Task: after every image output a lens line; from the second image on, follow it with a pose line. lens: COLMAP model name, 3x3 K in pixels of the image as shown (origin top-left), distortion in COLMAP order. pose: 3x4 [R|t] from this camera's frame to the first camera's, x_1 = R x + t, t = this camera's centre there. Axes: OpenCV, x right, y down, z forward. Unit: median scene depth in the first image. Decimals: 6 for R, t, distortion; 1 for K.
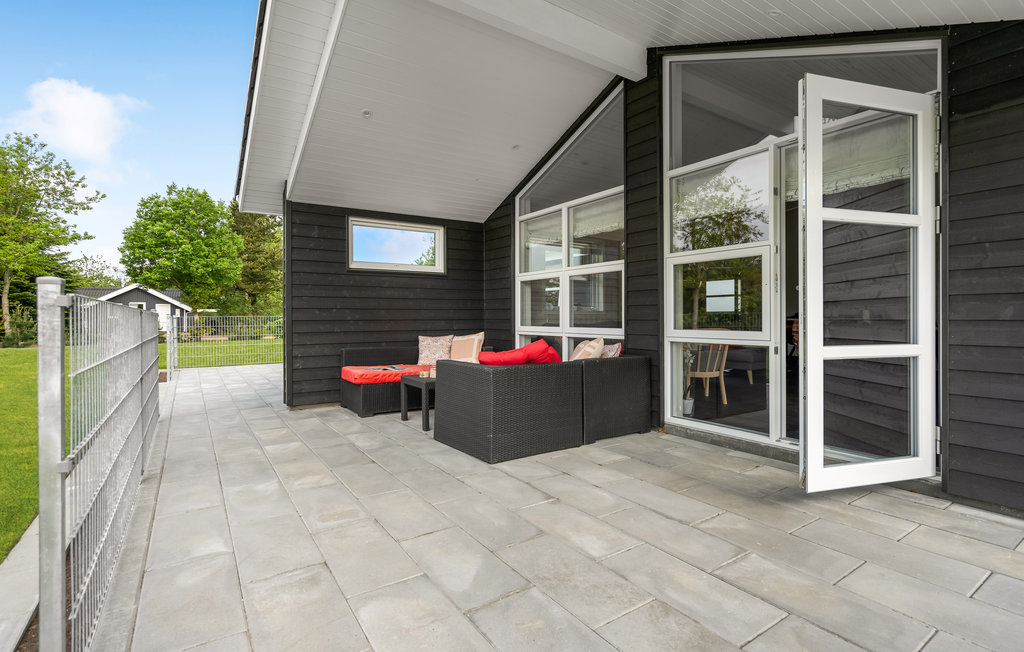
lens RADIAL K [[476.6, 0, 505.0], [0, 476.6, 309.6], [0, 0, 1]] dist [0.000984, 0.000181]
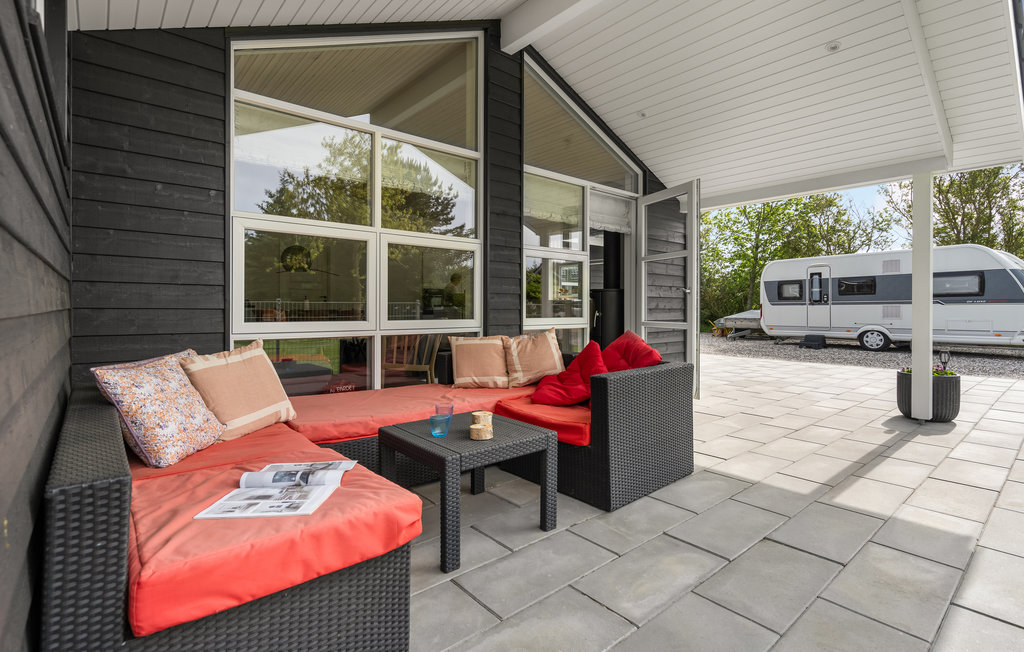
lens RADIAL K [[476.6, 0, 505.0], [0, 476.6, 309.6], [0, 0, 1]] dist [0.000984, 0.000181]
pose [[-0.112715, -0.014900, 0.993516, -0.557725], [-0.025179, 0.999609, 0.012135, 0.013356], [-0.993308, -0.023648, -0.113046, 0.932654]]
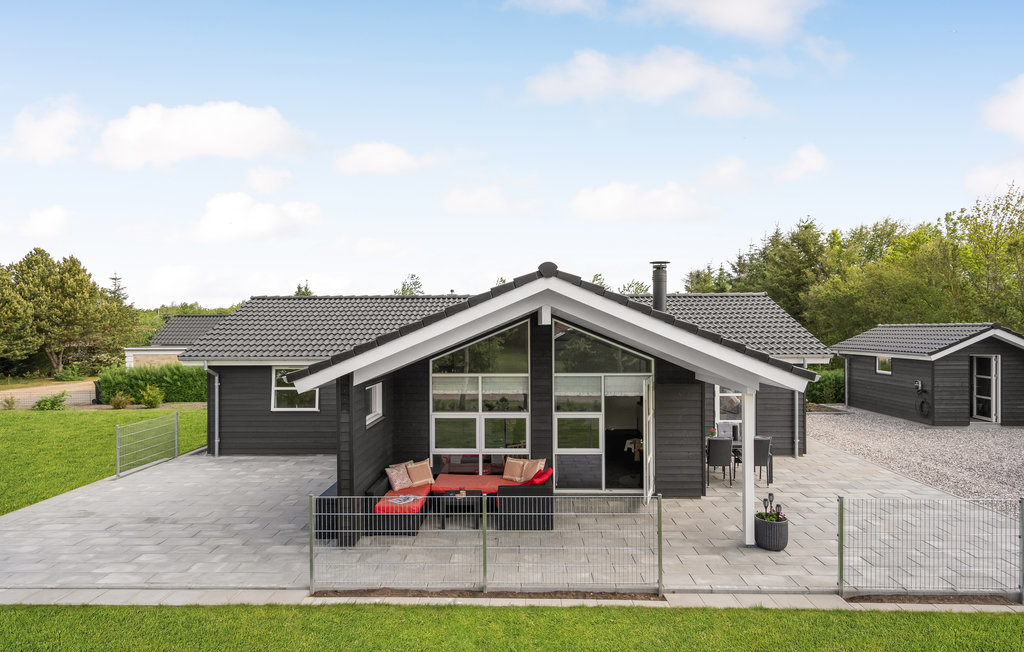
lens RADIAL K [[585.5, 0, 512.0], [0, 585.5, 326.0], [0, 0, 1]] dist [-0.002054, -0.000209]
pose [[0.579818, -0.017143, 0.814566, -1.543690], [-0.005884, 0.999664, 0.025226, -0.462987], [-0.814725, -0.019419, 0.579522, -0.297573]]
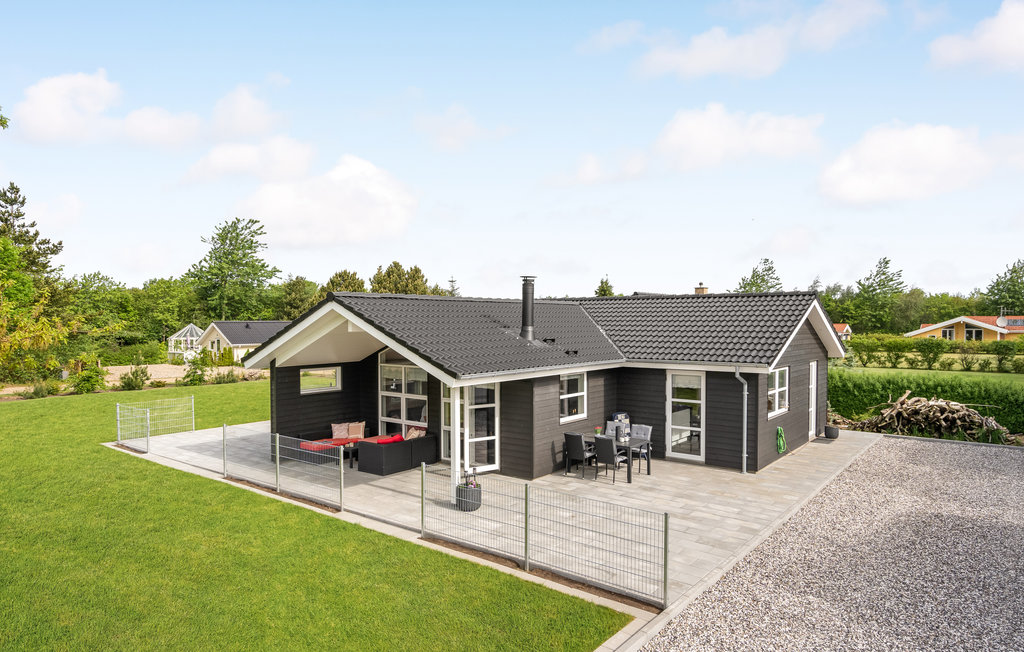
lens RADIAL K [[650.9, 0, 514.4], [0, 650.9, 305.8], [0, 0, 1]] dist [-0.000904, -0.000185]
pose [[0.946359, 0.011748, 0.322905, -0.391126], [-0.012450, 0.999922, 0.000108, -0.523906], [-0.322878, -0.004122, 0.946432, -2.156384]]
